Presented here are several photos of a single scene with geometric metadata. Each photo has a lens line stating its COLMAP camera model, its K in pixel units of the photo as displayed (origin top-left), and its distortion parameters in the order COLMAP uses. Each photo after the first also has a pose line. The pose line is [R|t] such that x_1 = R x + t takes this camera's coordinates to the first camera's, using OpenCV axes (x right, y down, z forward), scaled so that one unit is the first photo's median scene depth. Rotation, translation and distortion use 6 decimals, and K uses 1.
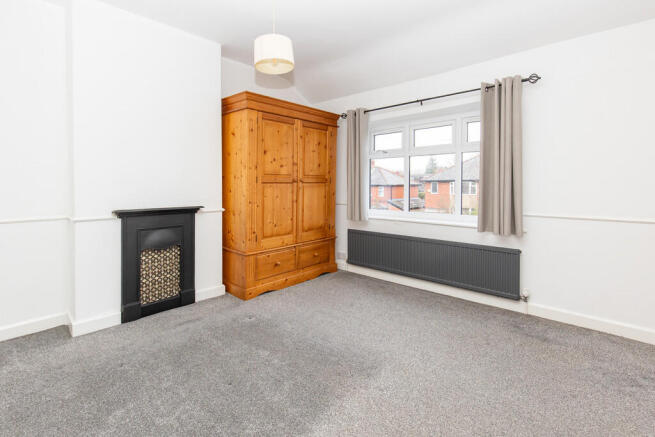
lens RADIAL K [[300.3, 0, 327.8], [0, 300.3, 182.7], [0, 0, 1]] dist [0.000018, 0.000066]
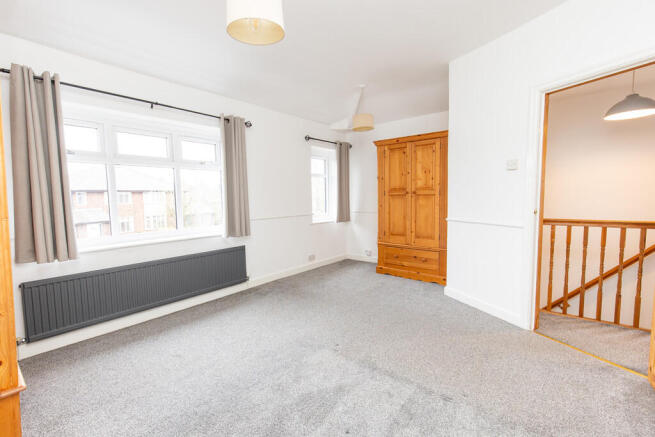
lens RADIAL K [[300.5, 0, 328.3], [0, 300.5, 203.6], [0, 0, 1]] dist [0.000124, -0.000016]
pose [[-0.083880, -0.021786, 0.996238, -0.755996], [0.004531, 0.999742, 0.022244, 0.000591], [-0.996466, 0.006380, -0.083759, 0.712836]]
